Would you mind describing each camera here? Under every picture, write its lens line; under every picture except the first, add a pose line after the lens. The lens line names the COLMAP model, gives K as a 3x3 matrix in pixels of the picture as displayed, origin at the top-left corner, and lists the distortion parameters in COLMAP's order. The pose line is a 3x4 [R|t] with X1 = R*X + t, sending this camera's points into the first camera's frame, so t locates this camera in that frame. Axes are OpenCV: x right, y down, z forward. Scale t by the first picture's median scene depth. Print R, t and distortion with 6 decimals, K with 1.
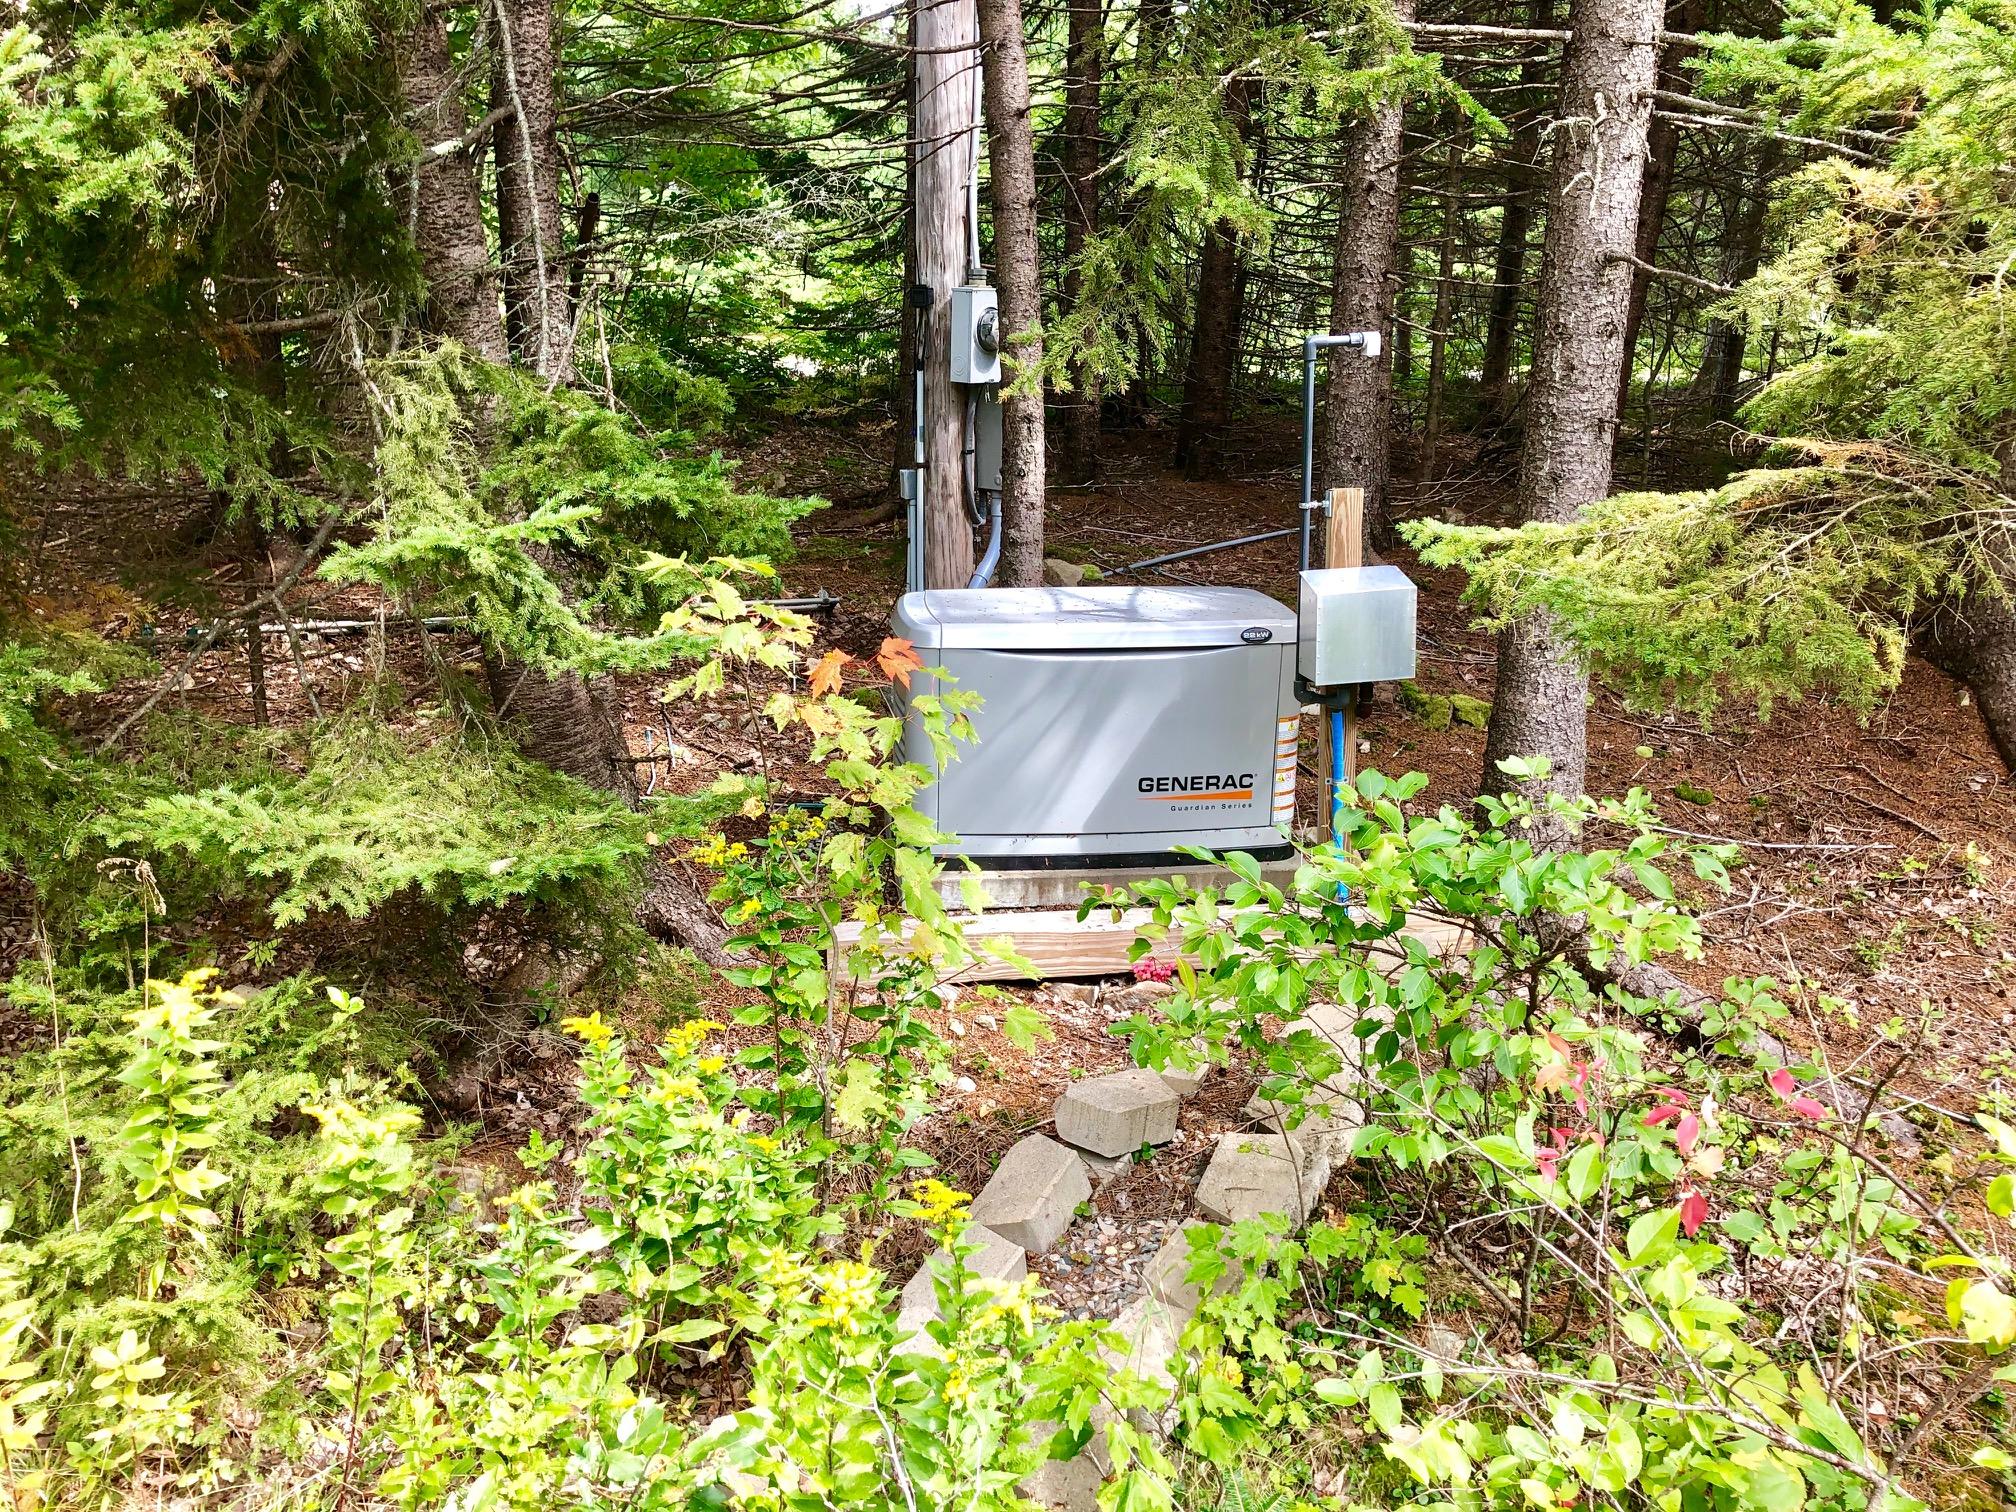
lens RADIAL K [[1654.4, 0, 966.7], [0, 1654.4, 763.8], [0, 0, 1]] dist [0.111709, -0.343121]
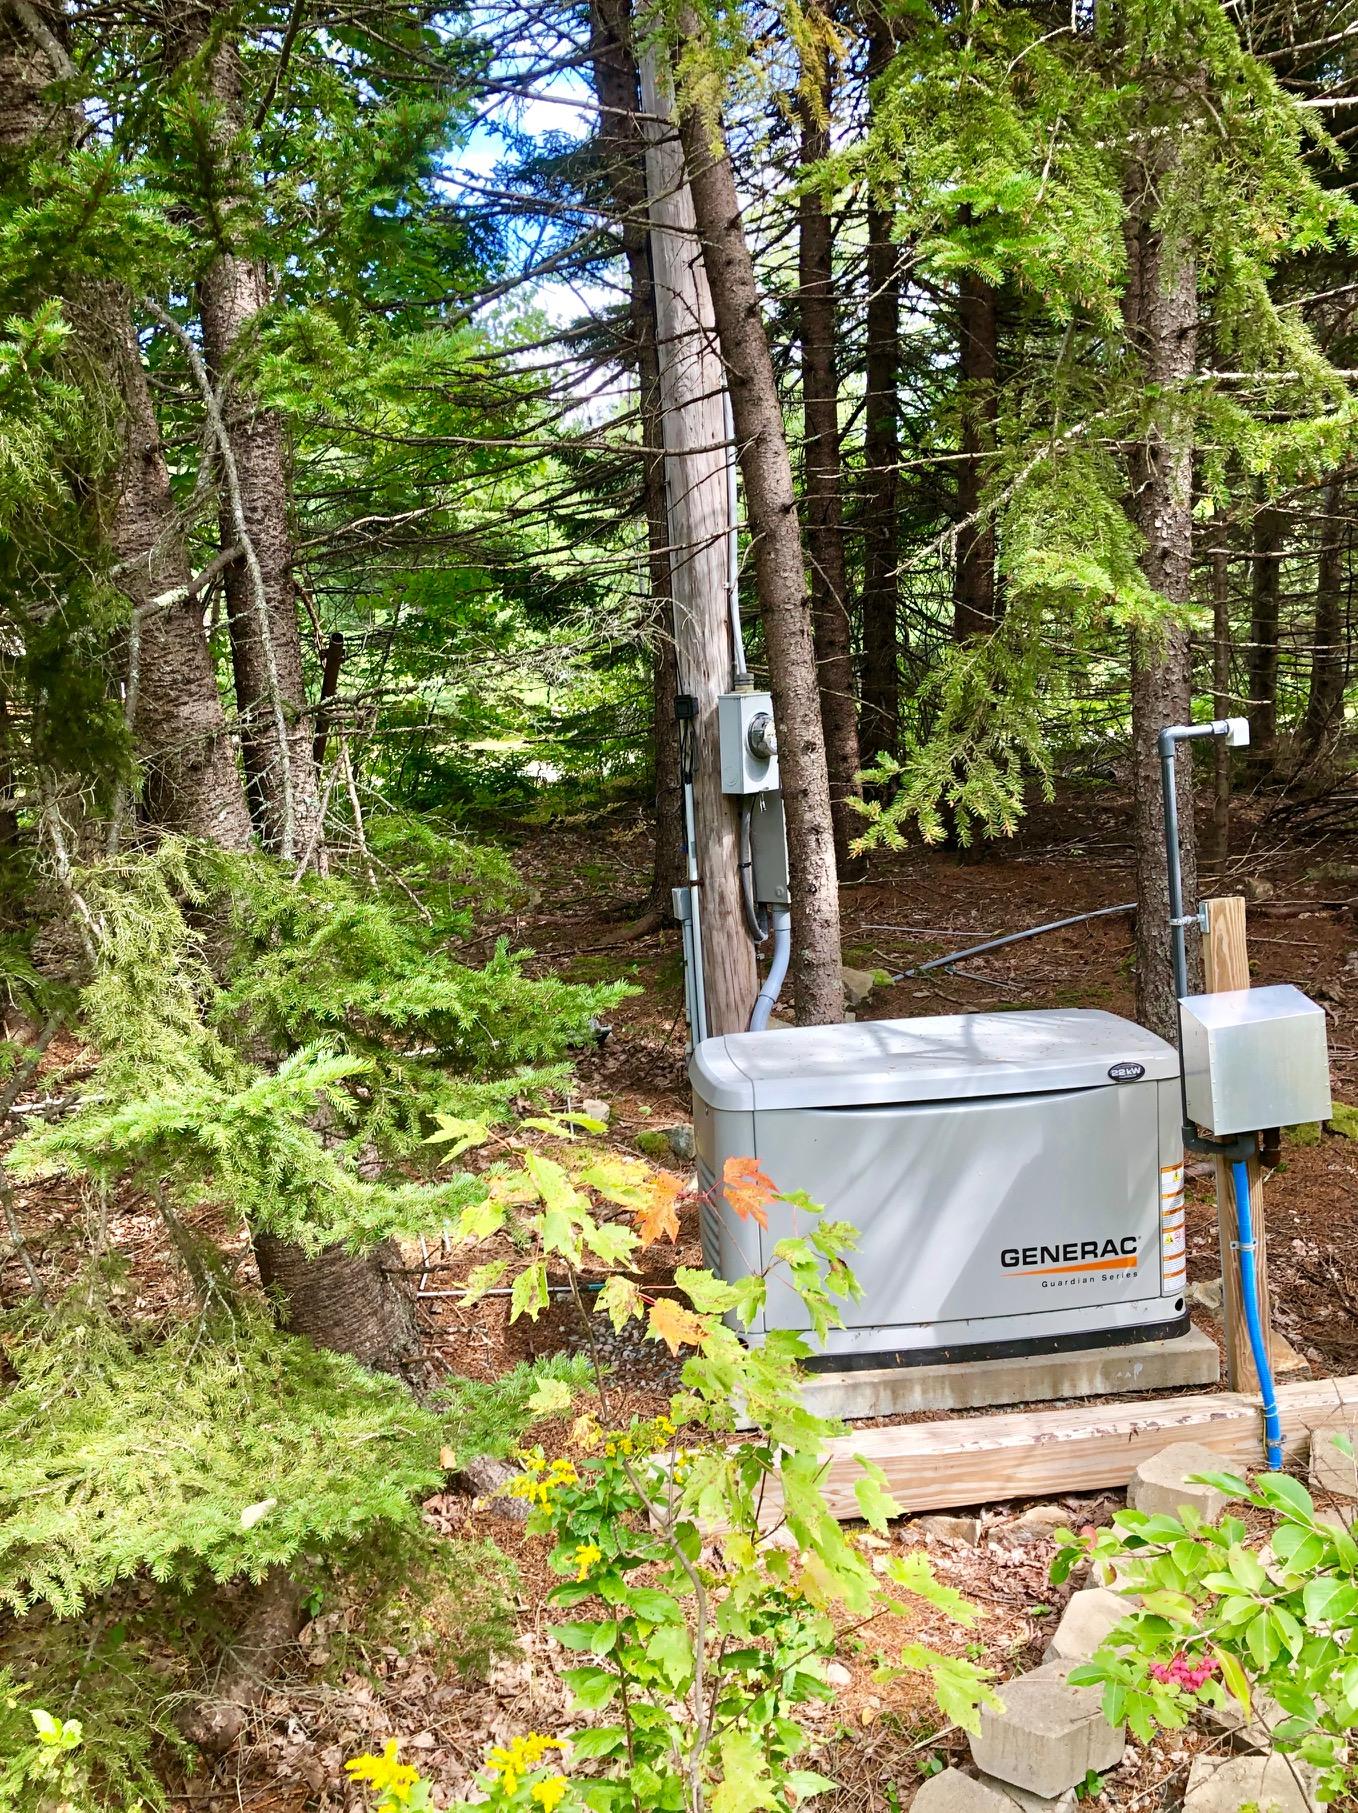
lens RADIAL K [[1505.2, 0, 589.9], [0, 1505.2, 907.5], [0, 0, 1]] dist [0.050402, -0.082547]
pose [[0.996331, -0.067446, -0.052682, -0.052209], [0.060823, 0.991085, -0.118540, -0.087023], [0.060207, 0.114901, 0.991551, 0.209884]]
